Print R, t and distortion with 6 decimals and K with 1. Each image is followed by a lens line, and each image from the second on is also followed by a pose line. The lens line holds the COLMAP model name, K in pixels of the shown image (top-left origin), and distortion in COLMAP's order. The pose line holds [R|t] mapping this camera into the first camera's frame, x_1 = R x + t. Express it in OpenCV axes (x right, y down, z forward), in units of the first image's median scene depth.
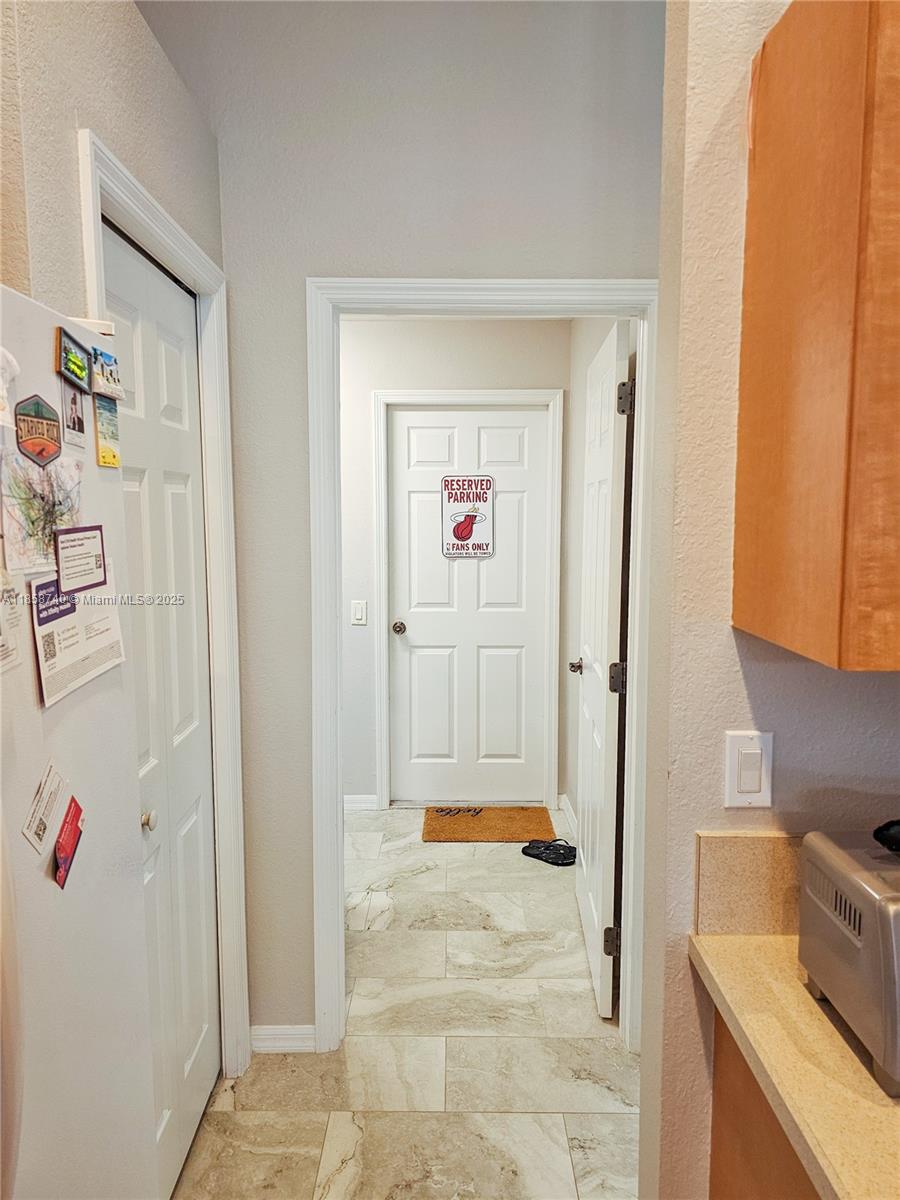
lens RADIAL K [[843.5, 0, 452.0], [0, 843.5, 596.6], [0, 0, 1]] dist [0.081074, -0.035937]
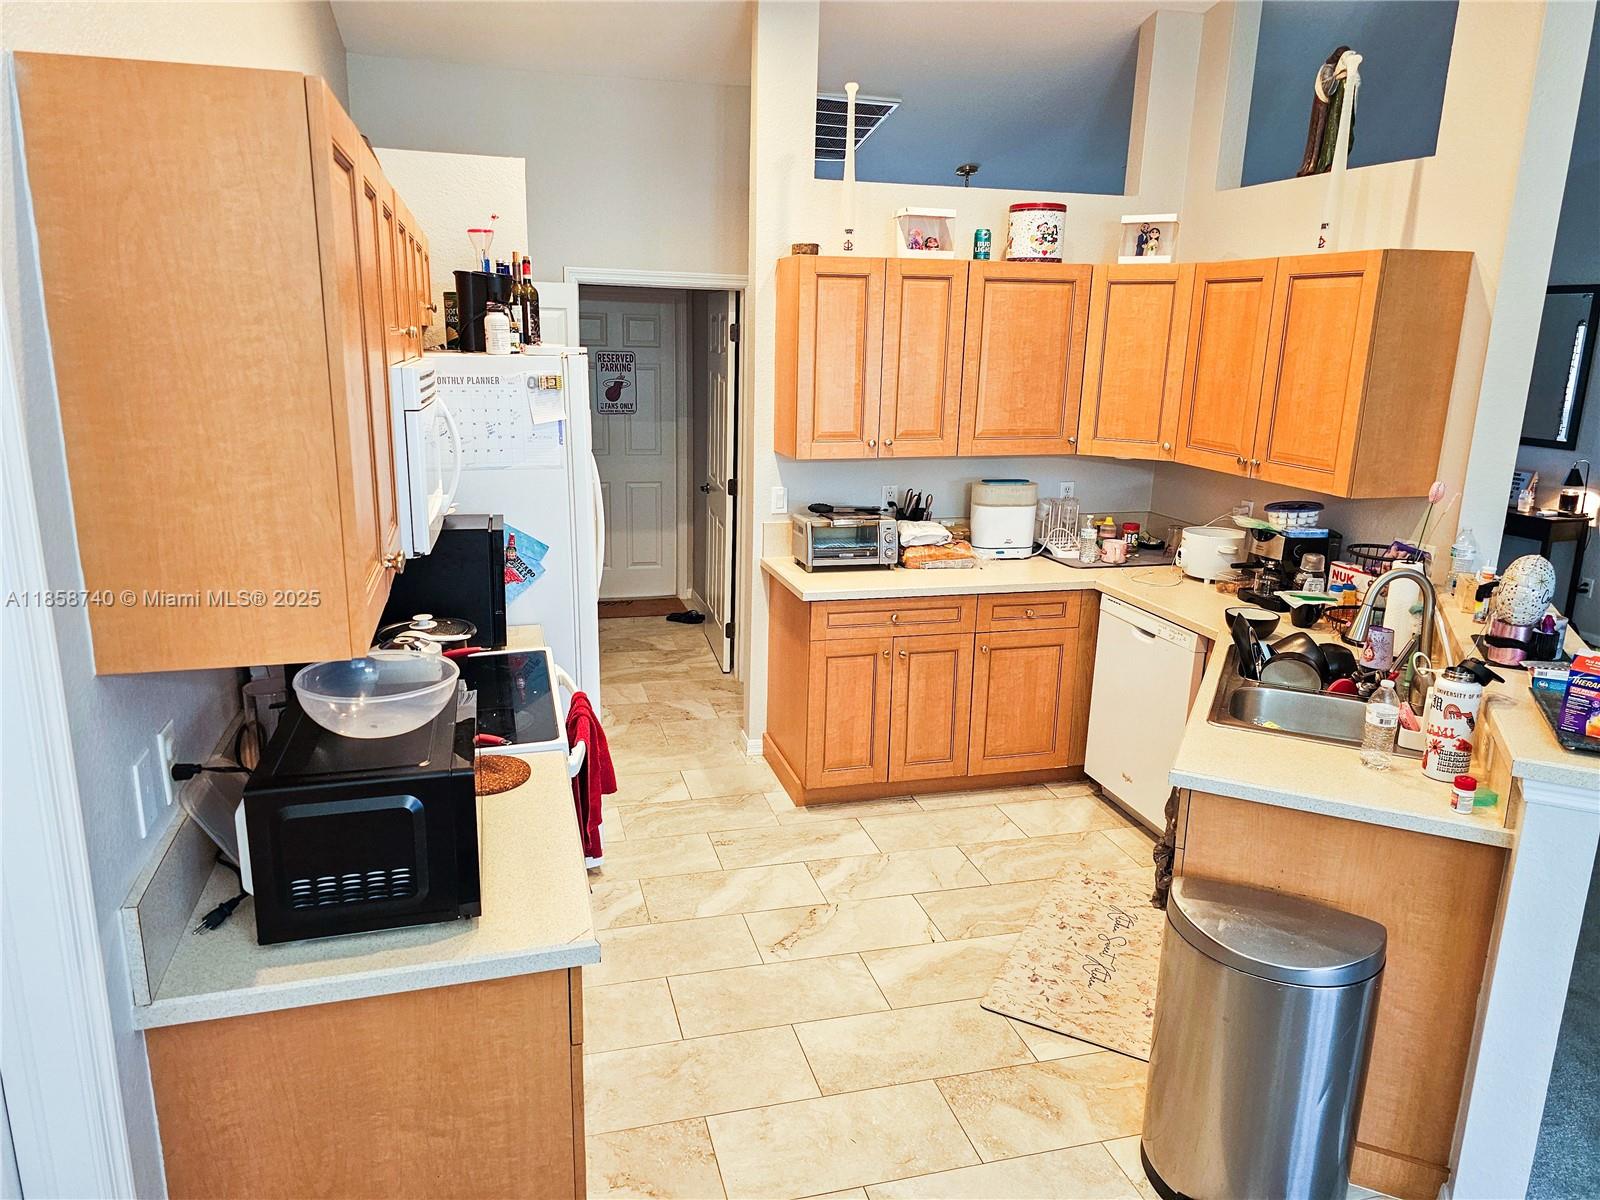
lens RADIAL K [[1124.7, 0, 798.6], [0, 1124.7, 603.0], [0, 0, 1]] dist [0.081074, -0.035937]
pose [[0.963749, -0.041519, 0.263561, -0.658012], [0.004396, 0.990155, 0.139905, 0.005176], [-0.266775, -0.133675, 0.954443, -2.884782]]
